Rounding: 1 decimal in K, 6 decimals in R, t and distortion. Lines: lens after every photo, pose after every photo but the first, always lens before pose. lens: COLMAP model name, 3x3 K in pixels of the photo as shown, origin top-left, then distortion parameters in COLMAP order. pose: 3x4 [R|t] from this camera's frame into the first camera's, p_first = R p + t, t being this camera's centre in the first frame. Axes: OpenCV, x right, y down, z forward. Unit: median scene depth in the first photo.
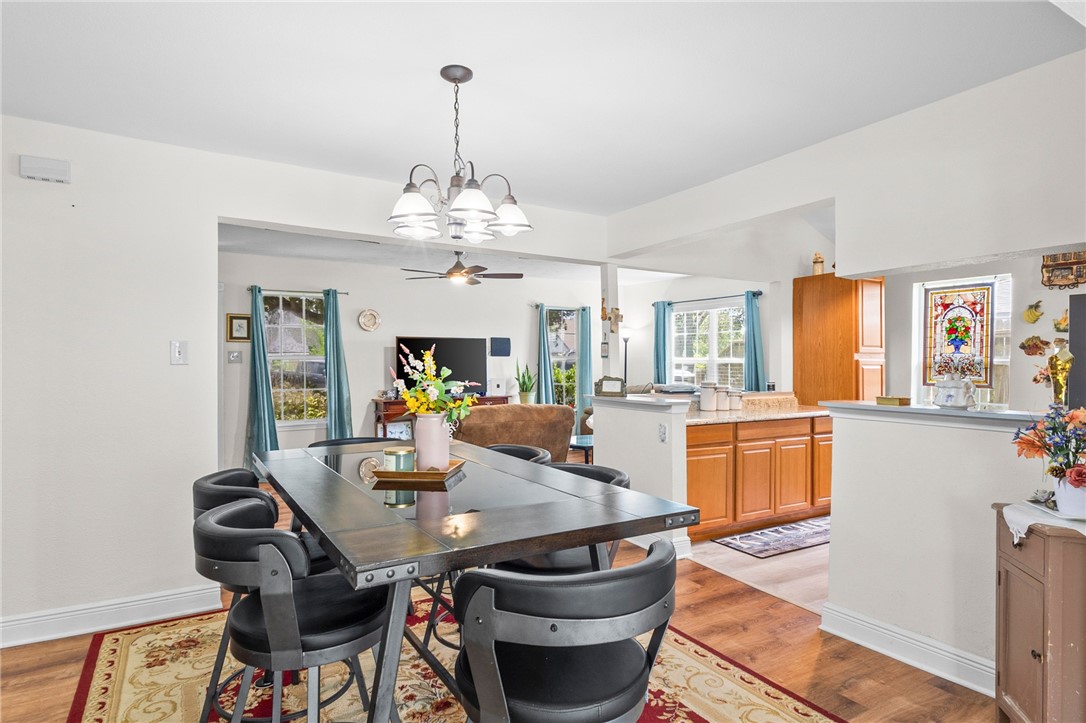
lens RADIAL K [[601.7, 0, 509.0], [0, 601.7, 362.1], [0, 0, 1]] dist [0.002297, 0.000137]
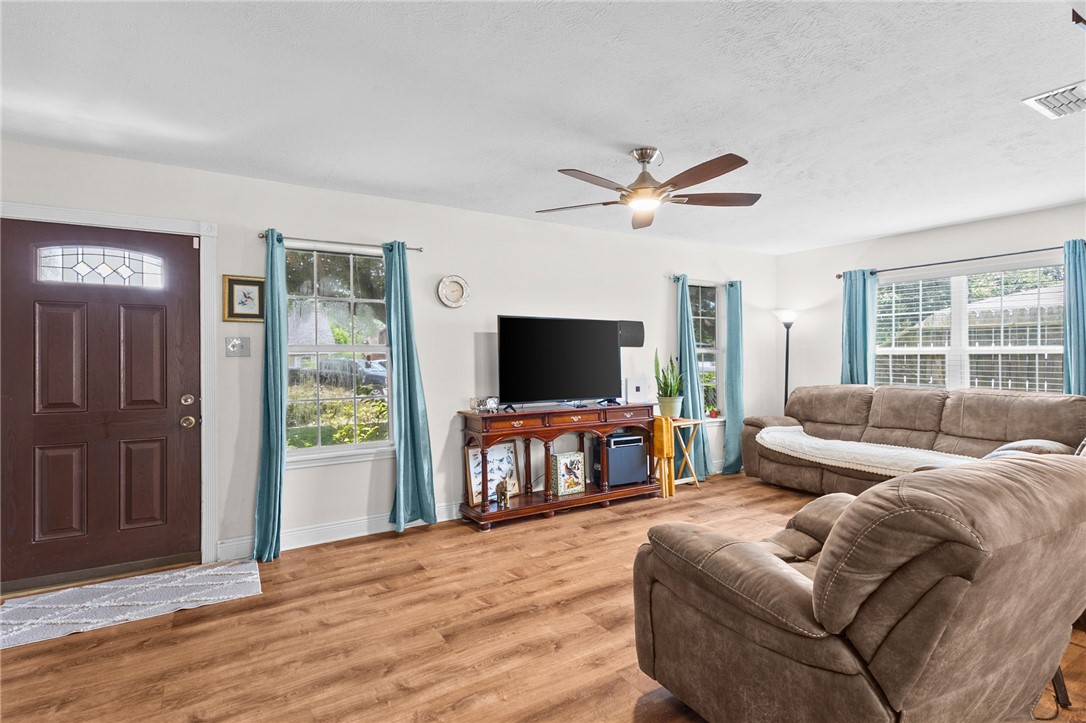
lens RADIAL K [[508.6, 0, 546.3], [0, 508.6, 358.5], [0, 0, 1]] dist [0.014588, -0.000483]
pose [[0.997580, -0.005401, 0.069315, -0.175025], [0.005727, 0.999973, -0.004515, 0.006459], [-0.069289, 0.004902, 0.997585, 0.448422]]
